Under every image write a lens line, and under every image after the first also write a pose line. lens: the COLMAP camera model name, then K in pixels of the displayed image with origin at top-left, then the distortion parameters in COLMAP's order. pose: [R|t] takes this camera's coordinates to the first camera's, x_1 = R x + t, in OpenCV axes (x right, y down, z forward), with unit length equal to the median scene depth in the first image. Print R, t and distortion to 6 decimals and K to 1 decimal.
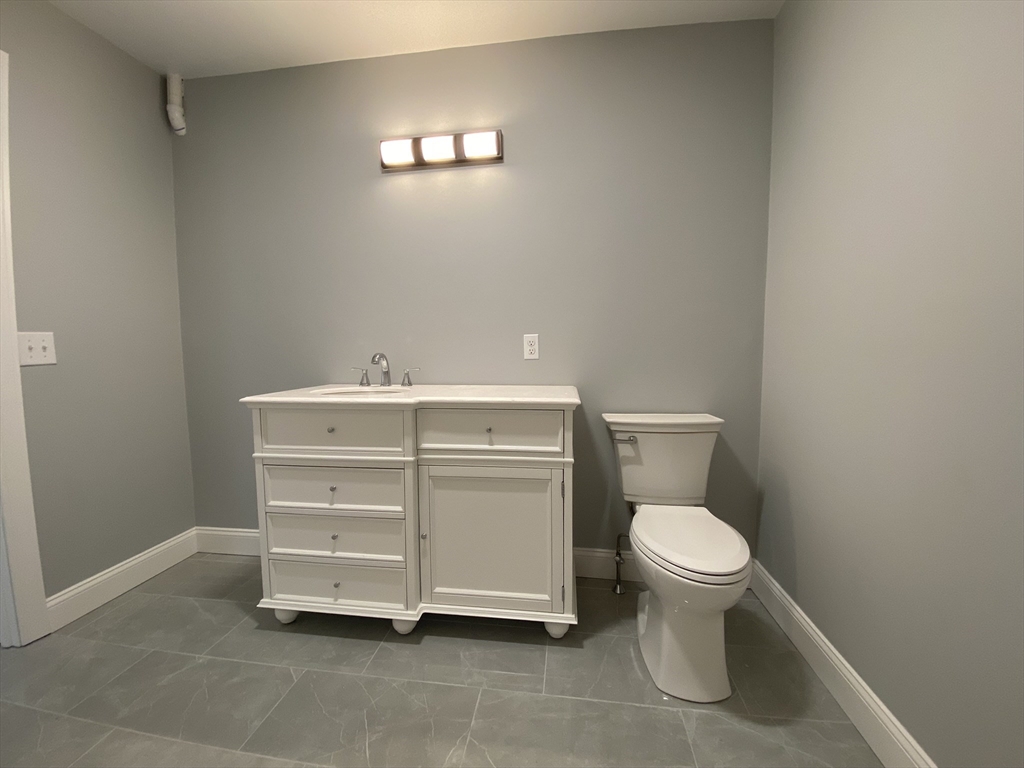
lens RADIAL K [[425.8, 0, 509.7], [0, 425.8, 377.1], [0, 0, 1]] dist [-0.013751, -0.000601]
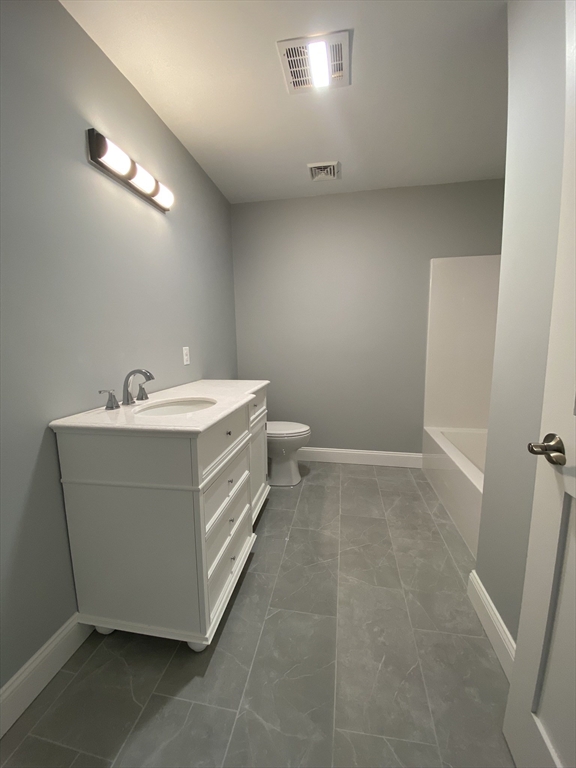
lens RADIAL K [[319.3, 0, 282.7], [0, 319.3, 384.9], [0, 0, 1]] dist [-0.013751, -0.000601]
pose [[0.027831, -0.135000, 0.990455, -1.596454], [0.083473, 0.987692, 0.132278, -0.143106], [-0.996121, 0.078995, 0.038757, 1.006943]]
